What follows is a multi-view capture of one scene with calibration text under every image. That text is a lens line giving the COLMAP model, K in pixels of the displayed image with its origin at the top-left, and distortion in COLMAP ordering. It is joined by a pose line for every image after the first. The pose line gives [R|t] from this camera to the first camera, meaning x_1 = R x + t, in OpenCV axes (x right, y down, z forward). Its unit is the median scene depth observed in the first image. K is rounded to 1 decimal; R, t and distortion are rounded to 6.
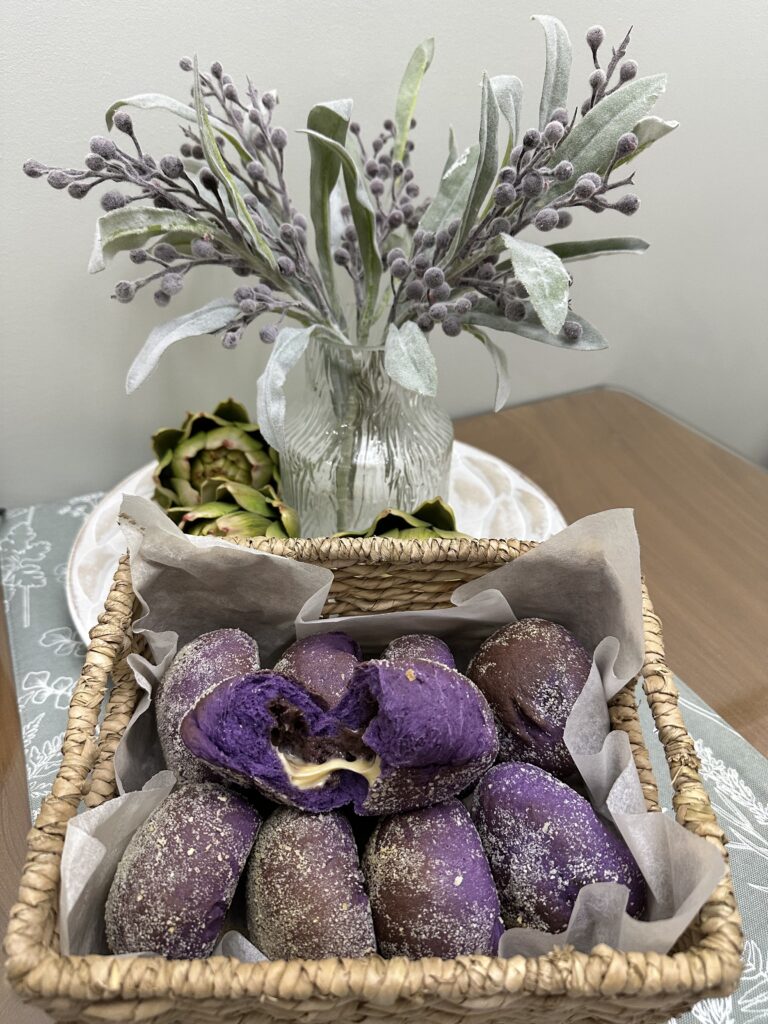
lens RADIAL K [[737.5, 0, 386.4], [0, 737.5, 532.3], [0, 0, 1]] dist [-0.034329, -0.007559]
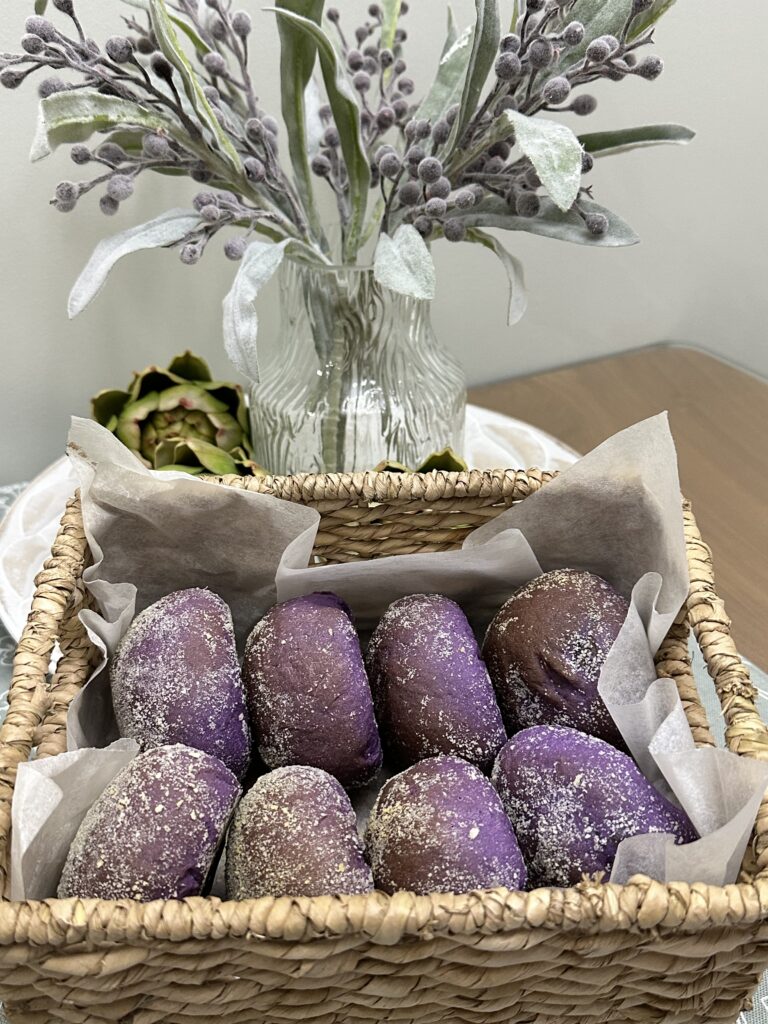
lens RADIAL K [[998.8, 0, 378.2], [0, 998.8, 526.3], [0, 0, 1]] dist [0.005052, -0.080344]
pose [[0.999455, -0.029818, -0.014178, 0.010768], [0.029002, 0.998084, -0.054655, 0.139303], [0.015781, 0.054214, 0.998405, -0.140828]]
